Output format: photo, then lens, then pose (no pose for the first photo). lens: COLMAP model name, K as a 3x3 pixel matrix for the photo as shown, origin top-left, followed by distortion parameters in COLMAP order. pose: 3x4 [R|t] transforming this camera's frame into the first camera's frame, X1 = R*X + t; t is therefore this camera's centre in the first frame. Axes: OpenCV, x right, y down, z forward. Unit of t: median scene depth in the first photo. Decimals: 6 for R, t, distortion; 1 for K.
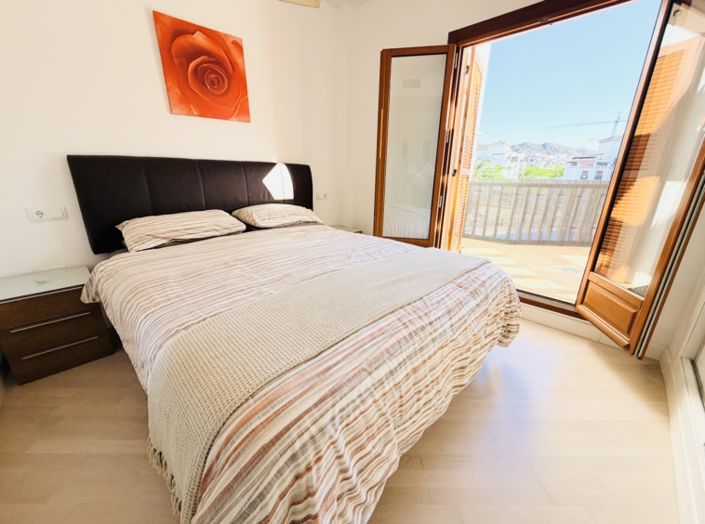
lens RADIAL K [[284.0, 0, 350.8], [0, 284.0, 261.6], [0, 0, 1]] dist [0.002630, -0.000249]
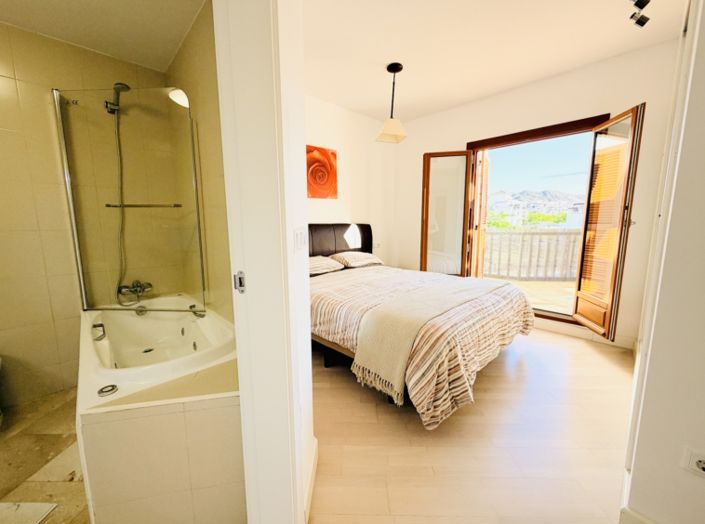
lens RADIAL K [[284.0, 0, 352.3], [0, 284.0, 259.2], [0, 0, 1]] dist [0.002630, -0.000249]
pose [[0.999537, -0.018771, -0.023943, -0.266503], [0.014320, 0.984622, -0.174112, 0.096813], [0.026843, 0.173688, 0.984435, -0.462984]]
